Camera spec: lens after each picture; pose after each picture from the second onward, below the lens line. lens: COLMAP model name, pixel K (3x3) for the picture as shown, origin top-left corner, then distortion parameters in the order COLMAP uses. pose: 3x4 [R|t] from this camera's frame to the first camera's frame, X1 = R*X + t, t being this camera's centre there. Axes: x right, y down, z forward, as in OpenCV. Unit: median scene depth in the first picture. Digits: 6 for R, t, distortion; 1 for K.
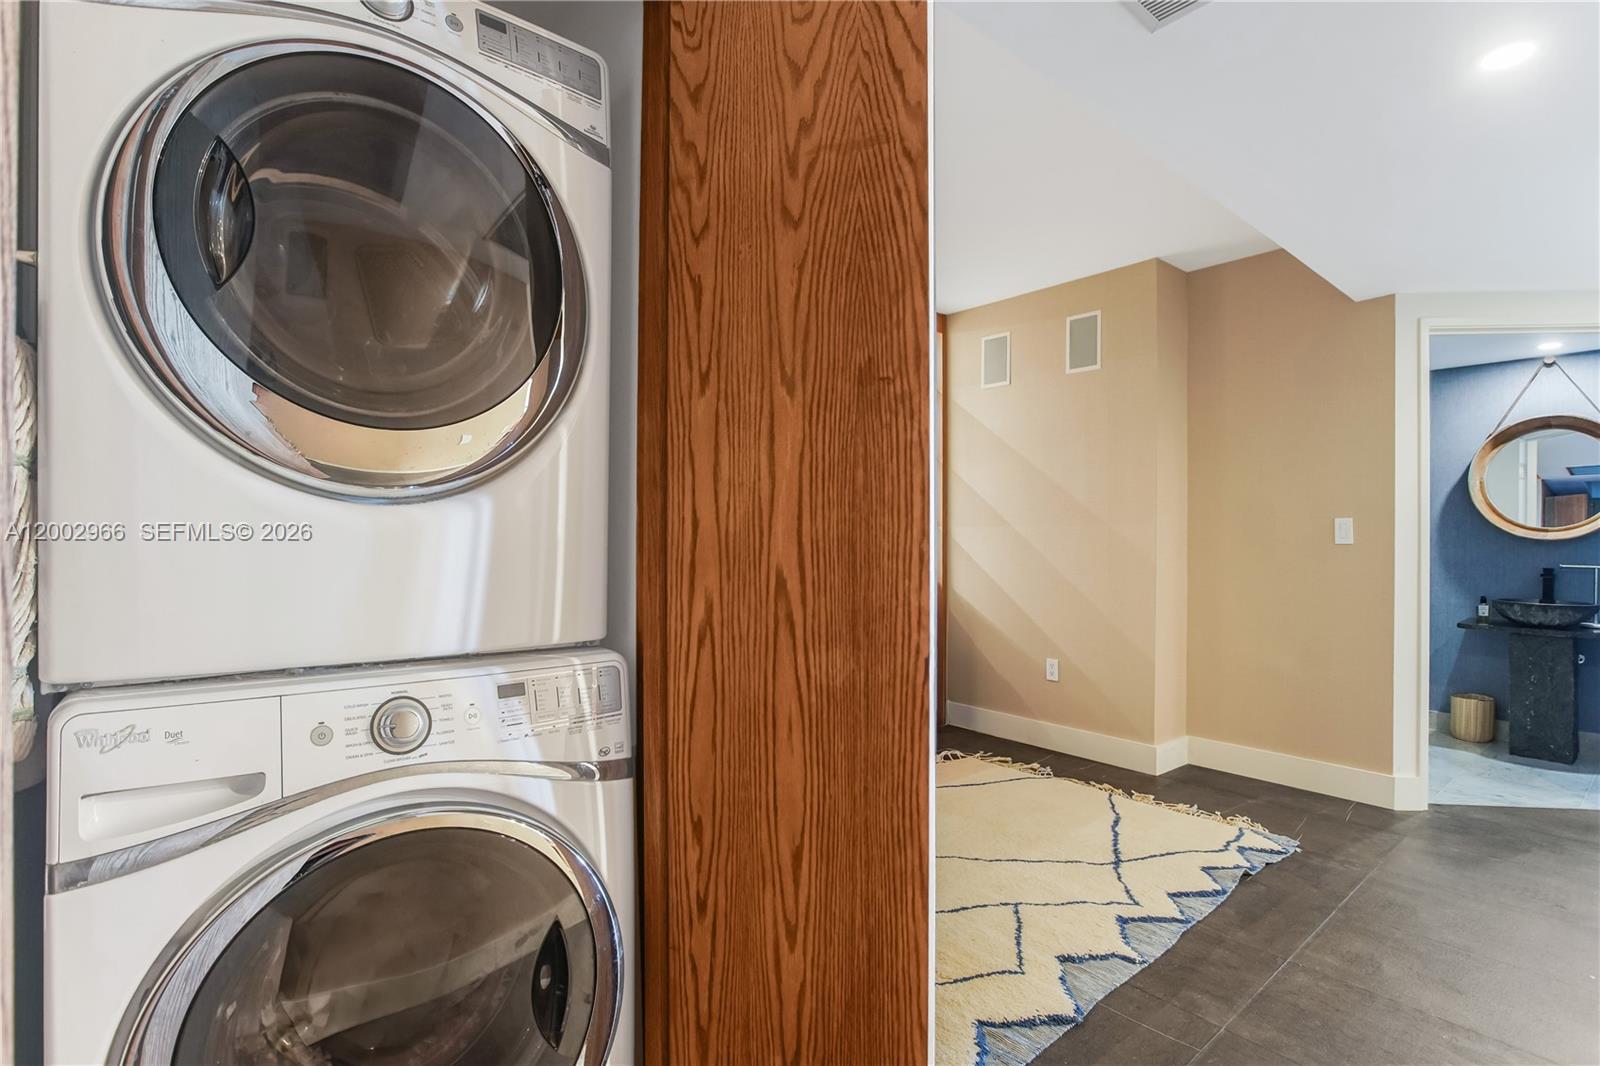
lens RADIAL K [[742.8, 0, 802.0], [0, 742.8, 540.6], [0, 0, 1]] dist [-0.026714, 0.006369]
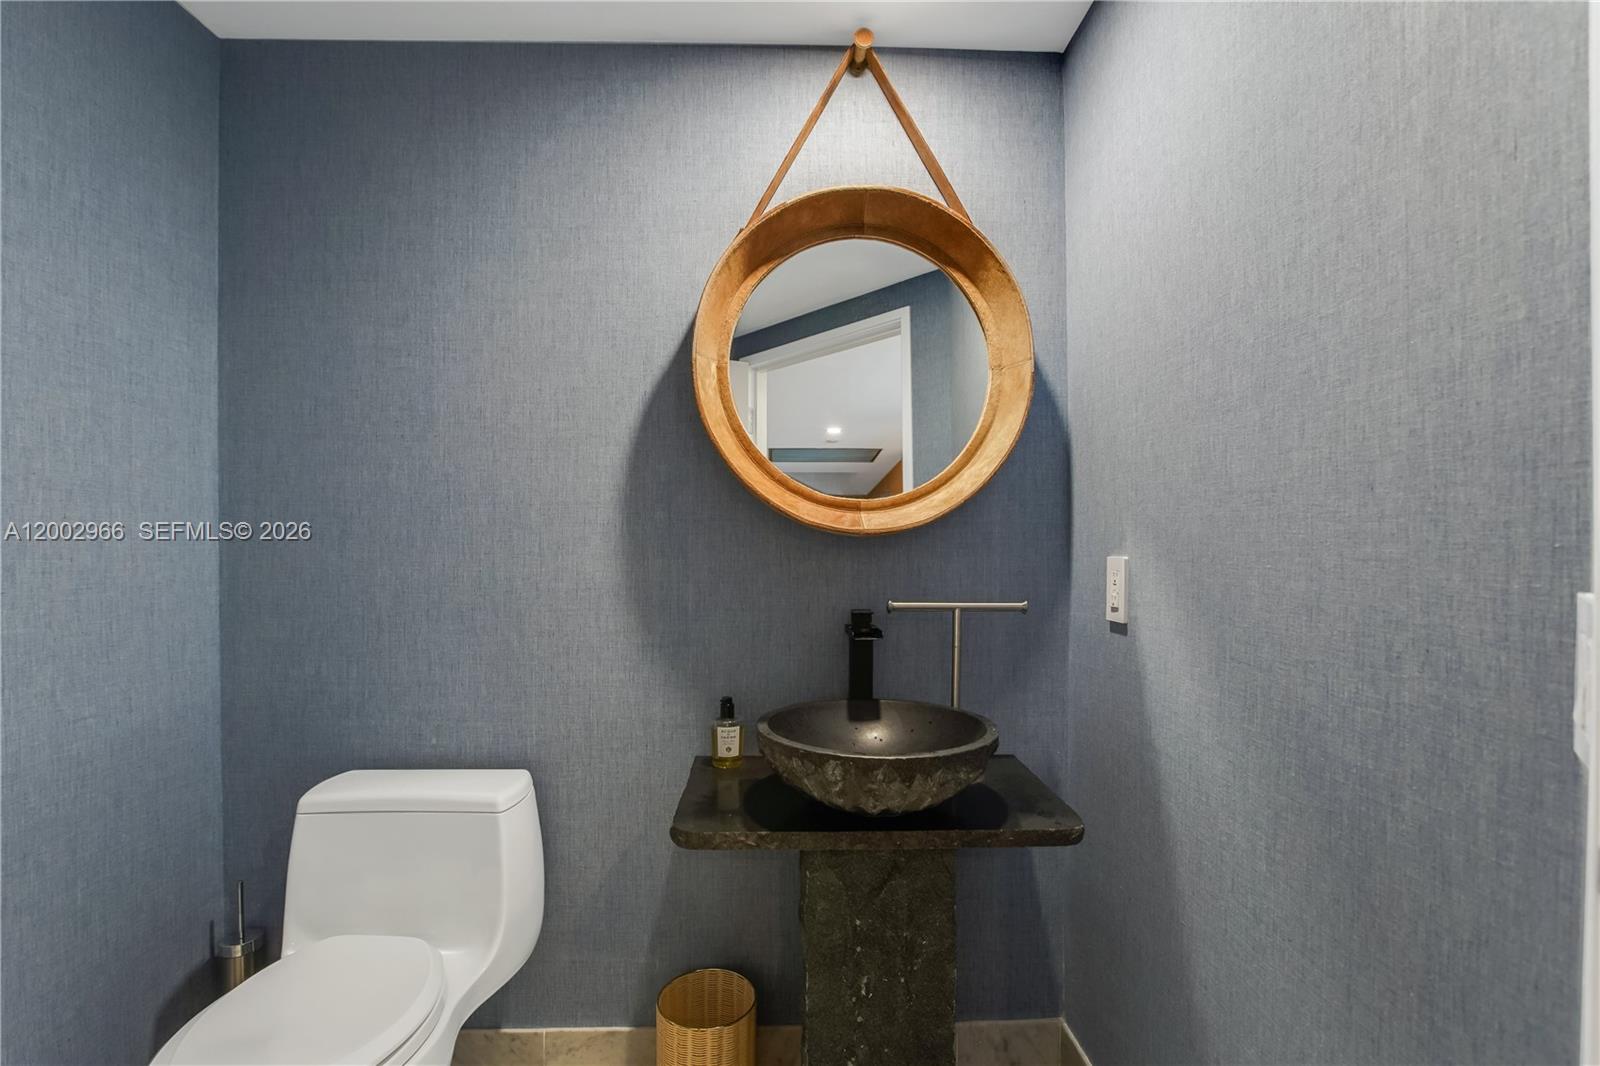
lens RADIAL K [[768.0, 0, 800.9], [0, 768.0, 540.2], [0, 0, 1]] dist [-0.032381, 0.020627]
pose [[0.614457, -0.000724, 0.788950, 0.694336], [0.002110, 0.999998, -0.000726, 0.002840], [-0.788948, 0.002110, 0.614457, 0.776013]]
